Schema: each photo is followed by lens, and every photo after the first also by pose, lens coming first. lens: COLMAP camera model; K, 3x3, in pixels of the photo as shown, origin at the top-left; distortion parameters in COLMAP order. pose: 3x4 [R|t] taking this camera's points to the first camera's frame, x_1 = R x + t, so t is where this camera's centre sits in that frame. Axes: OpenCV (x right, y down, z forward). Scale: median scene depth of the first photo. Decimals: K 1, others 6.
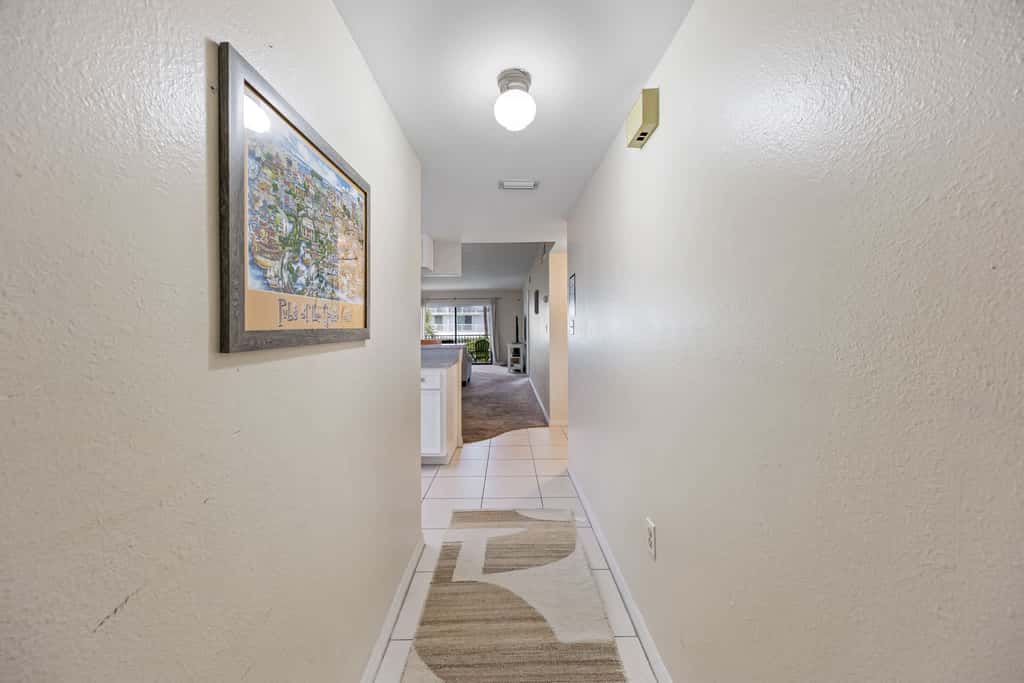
lens RADIAL K [[403.1, 0, 513.1], [0, 403.1, 349.1], [0, 0, 1]] dist [0.000322, 0.000003]
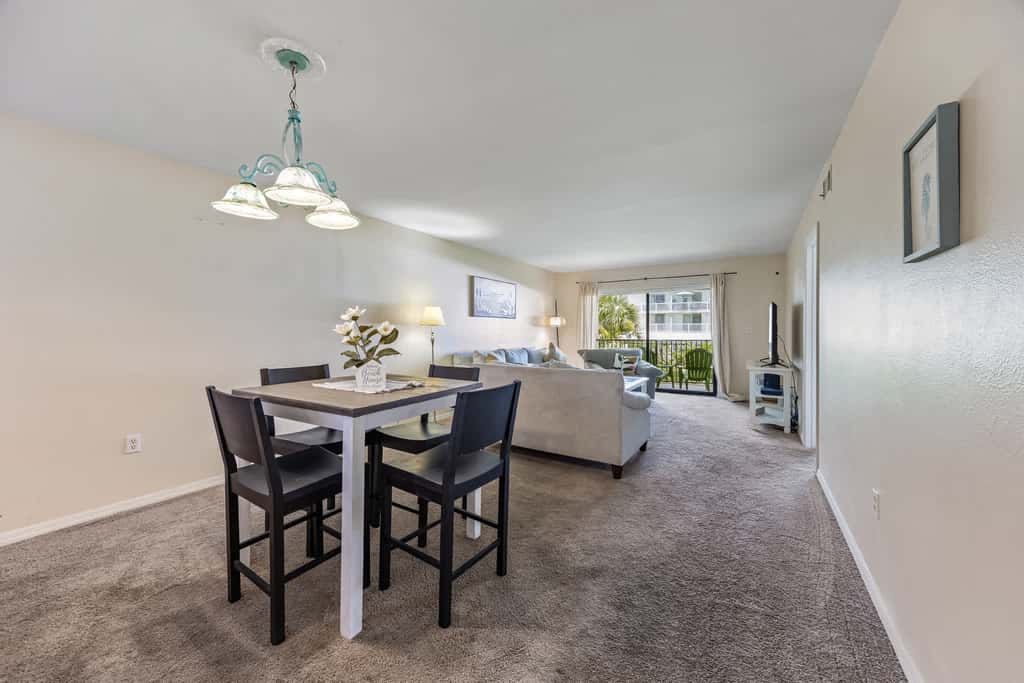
lens RADIAL K [[391.5, 0, 512.0], [0, 391.5, 330.4], [0, 0, 1]] dist [0.000221, -0.000058]
pose [[0.845983, 0.007371, -0.533159, -0.004240], [-0.031777, 0.998824, -0.036614, -0.024144], [0.532262, 0.047917, 0.845222, 0.436263]]
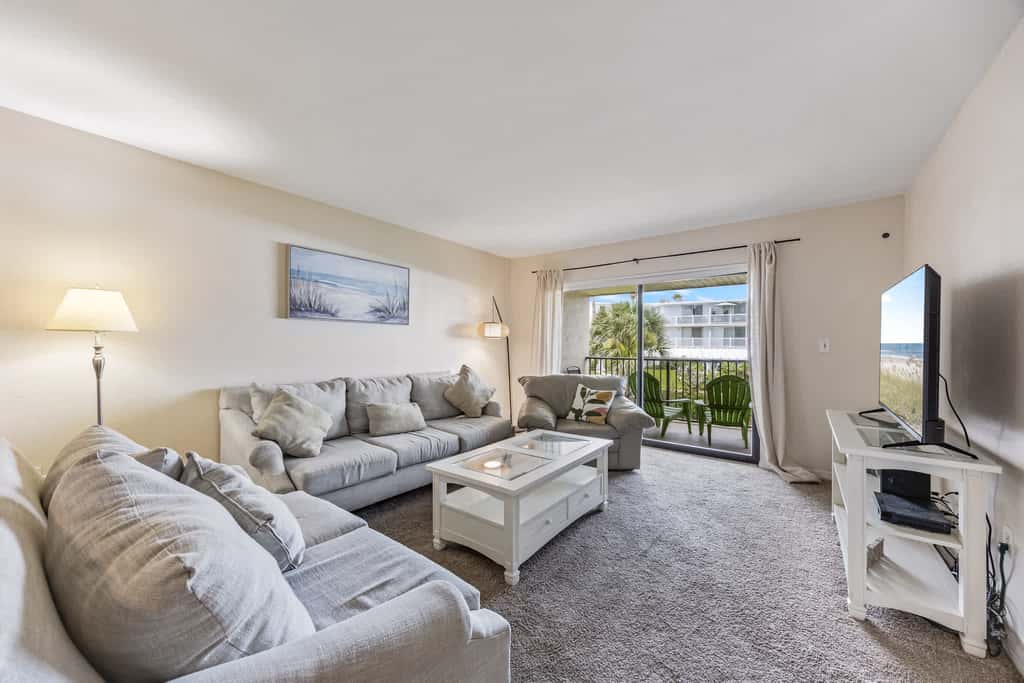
lens RADIAL K [[390.6, 0, 505.7], [0, 390.6, 345.7], [0, 0, 1]] dist [-0.000073, -0.000119]
pose [[0.786459, 0.013739, -0.617490, -0.022287], [-0.040896, 0.998717, -0.029866, -0.036904], [0.616287, 0.048741, 0.786012, 0.697384]]
